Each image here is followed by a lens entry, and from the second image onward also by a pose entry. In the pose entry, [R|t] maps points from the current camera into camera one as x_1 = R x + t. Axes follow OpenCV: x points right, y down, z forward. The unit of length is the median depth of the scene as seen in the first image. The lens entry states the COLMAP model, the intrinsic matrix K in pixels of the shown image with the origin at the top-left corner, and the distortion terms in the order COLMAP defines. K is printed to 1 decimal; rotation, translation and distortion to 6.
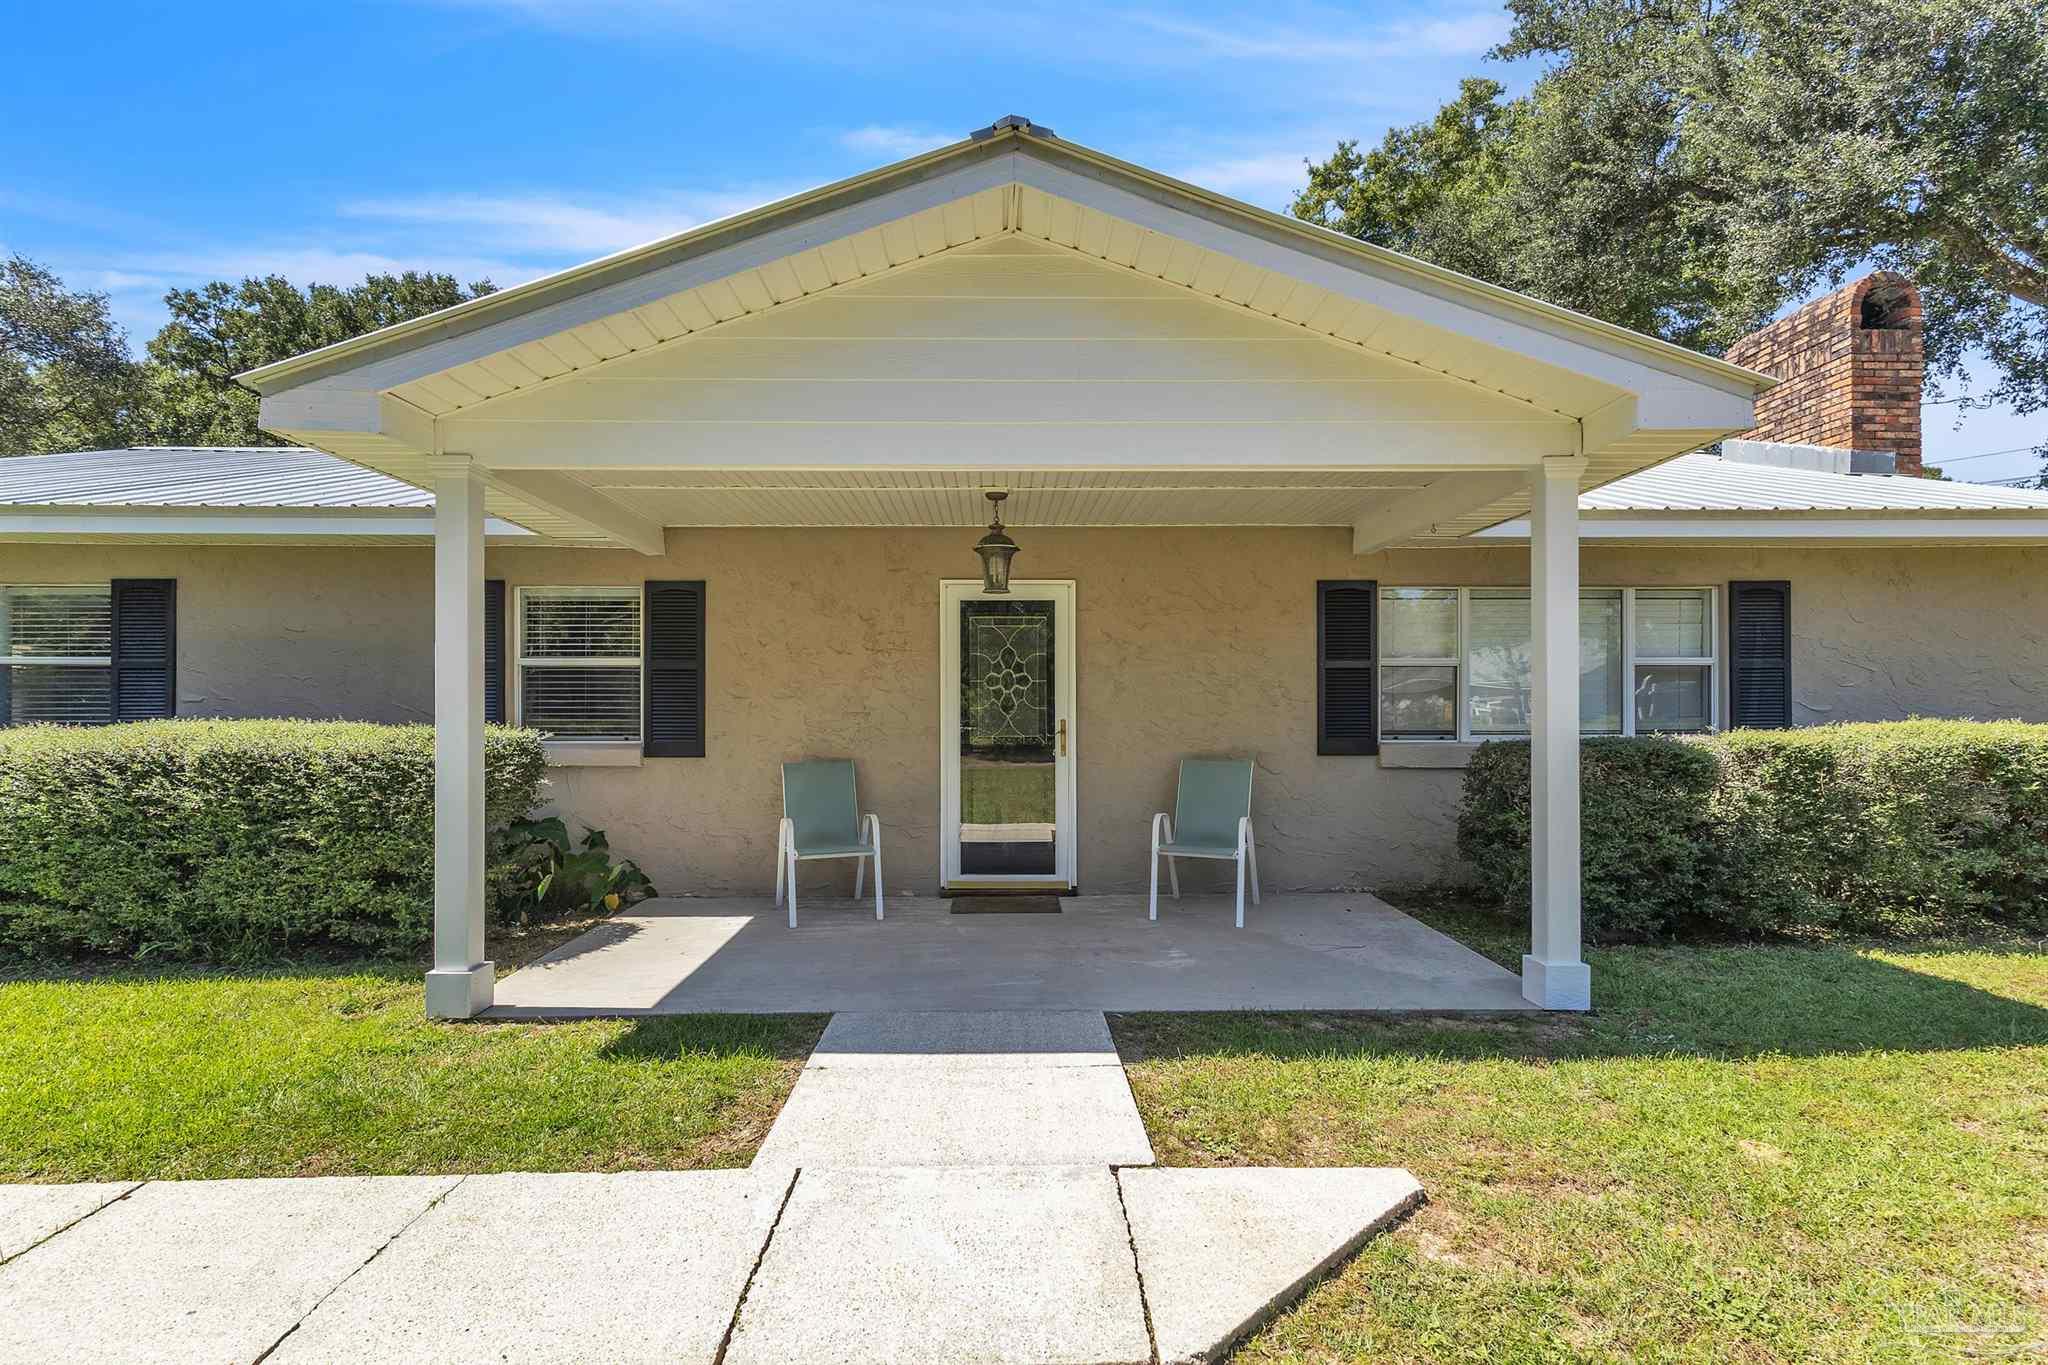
lens RADIAL K [[963.7, 0, 1019.6], [0, 963.7, 702.1], [0, 0, 1]] dist [0.003826, 0.000996]
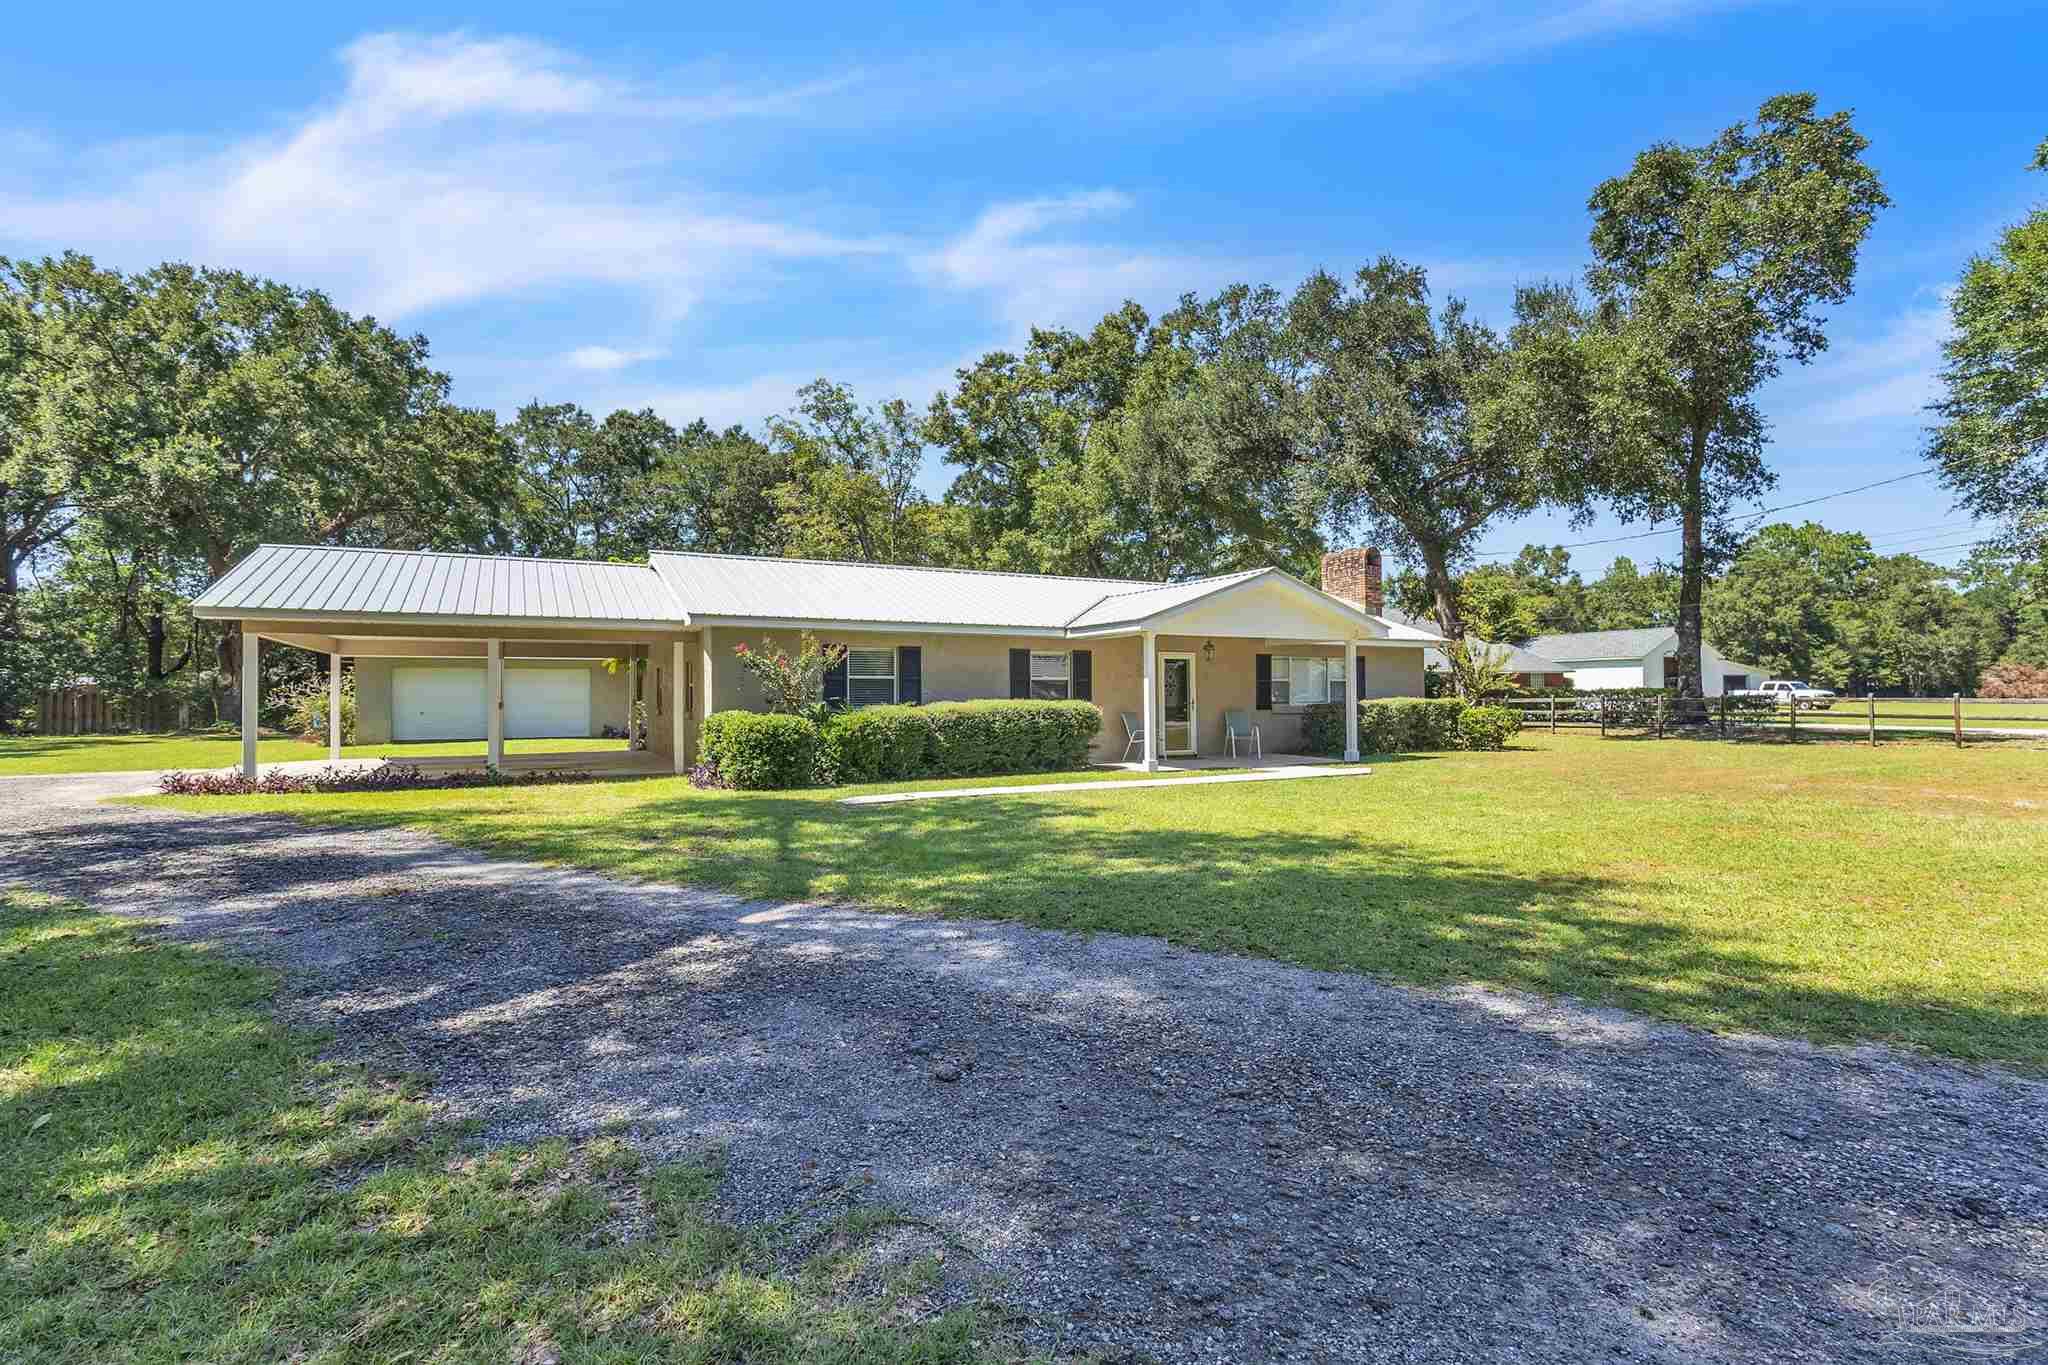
lens RADIAL K [[963.7, 0, 1019.6], [0, 963.7, 702.1], [0, 0, 1]] dist [0.003826, 0.000996]
pose [[0.885338, -0.004871, 0.464922, -1.851537], [0.002954, 0.999984, 0.004853, 0.010638], [-0.464938, -0.002923, 0.885338, -1.434857]]
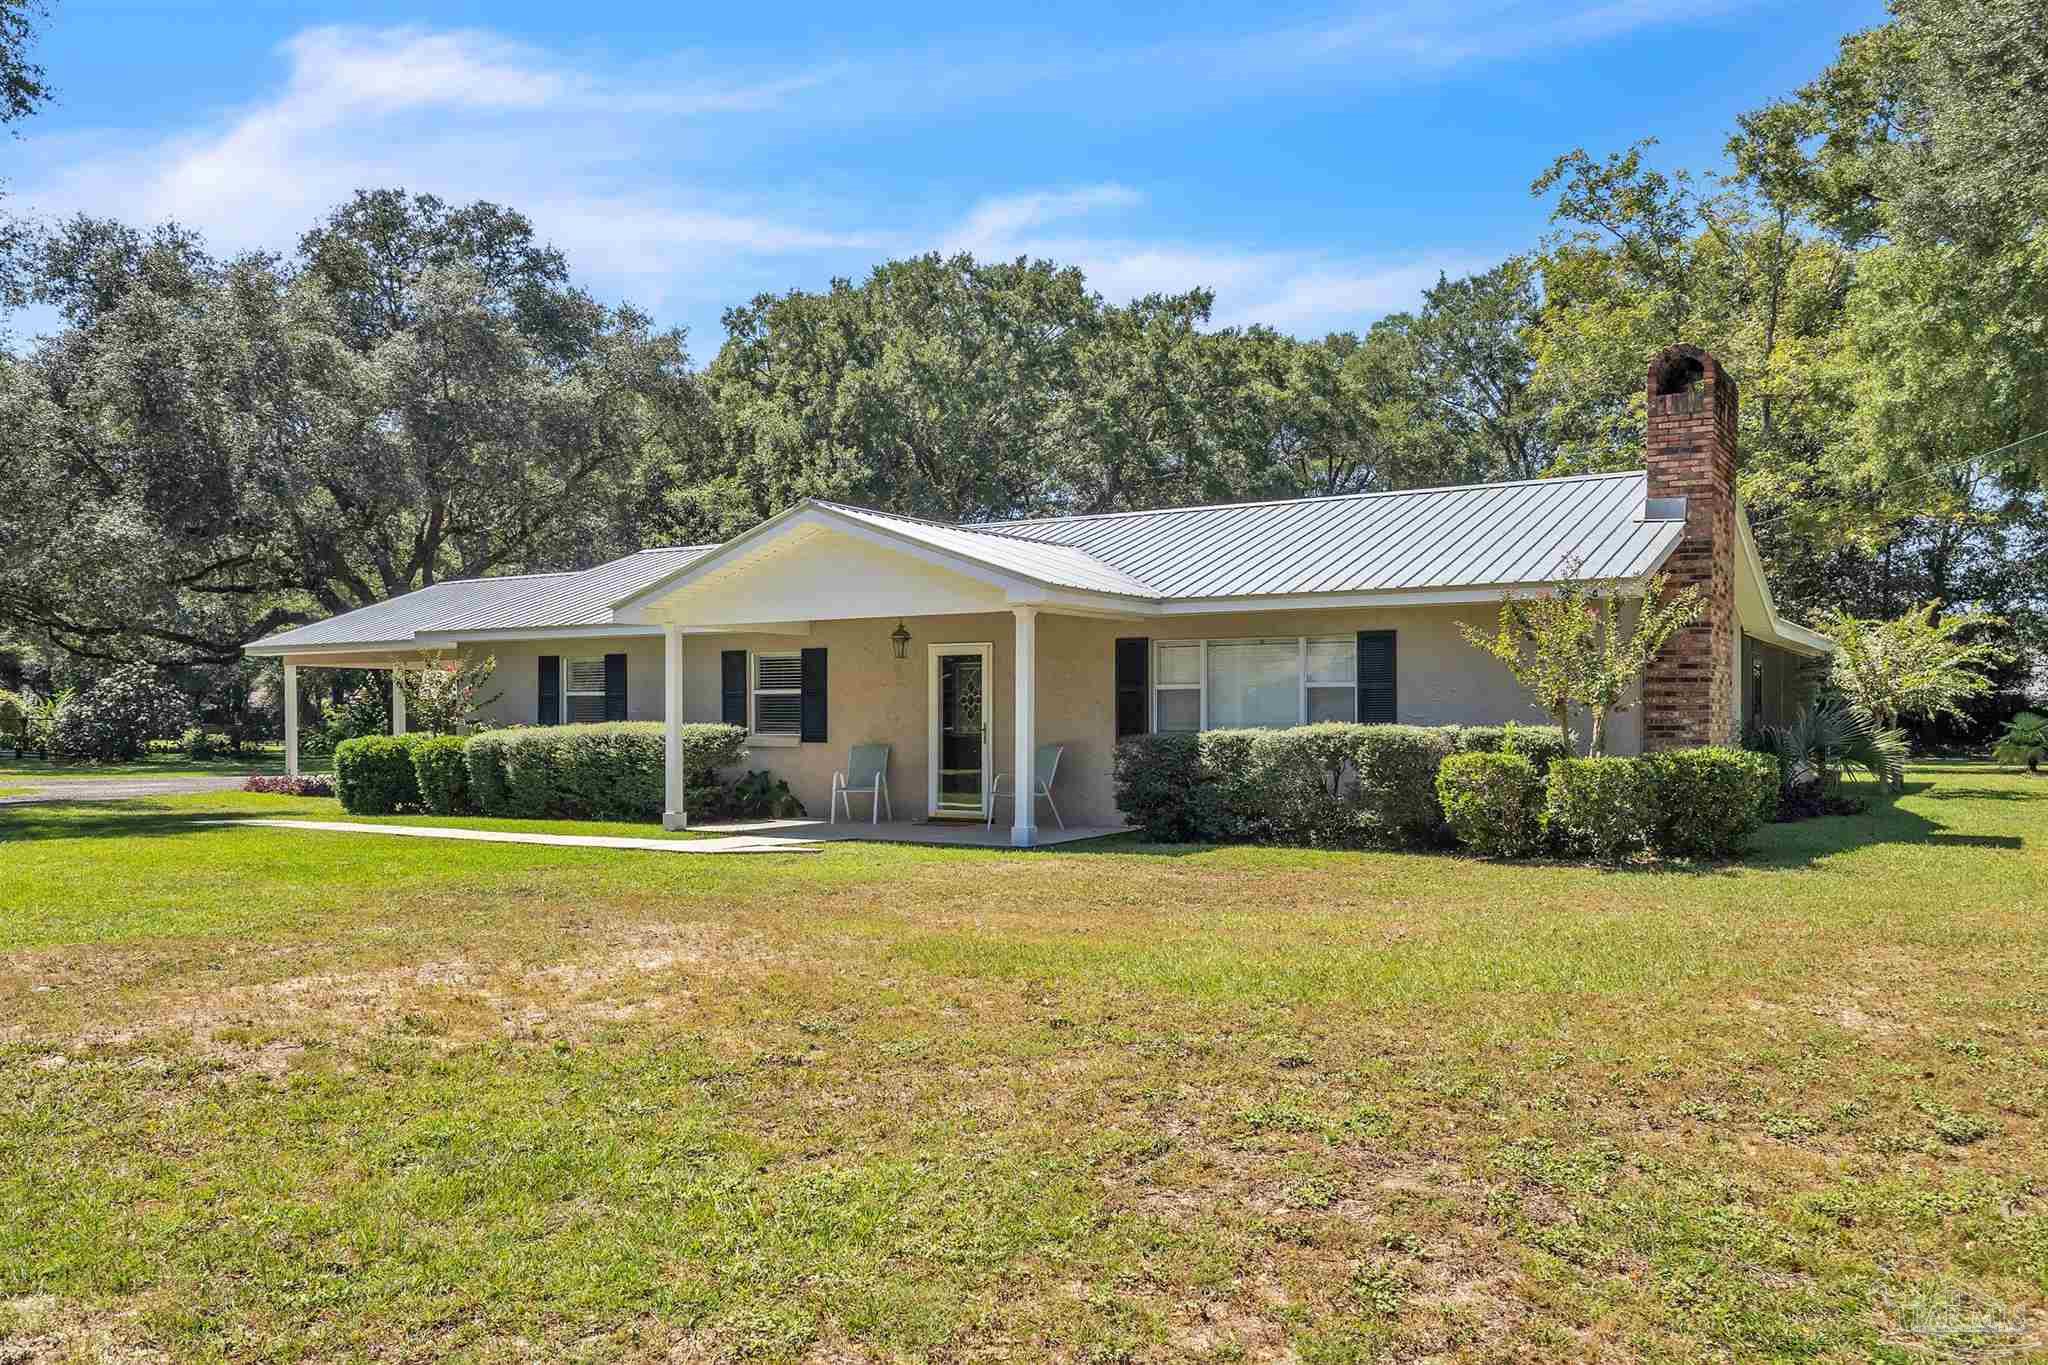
lens RADIAL K [[1611.0, 0, 1024.0], [0, 1611.0, 682.5], [0, 0, 1]] dist [0.019258, -0.031607]
pose [[0.838611, -0.010982, -0.544620, 1.688719], [0.004448, 0.999901, -0.013313, -0.015329], [0.544712, 0.008742, 0.838577, -1.403683]]
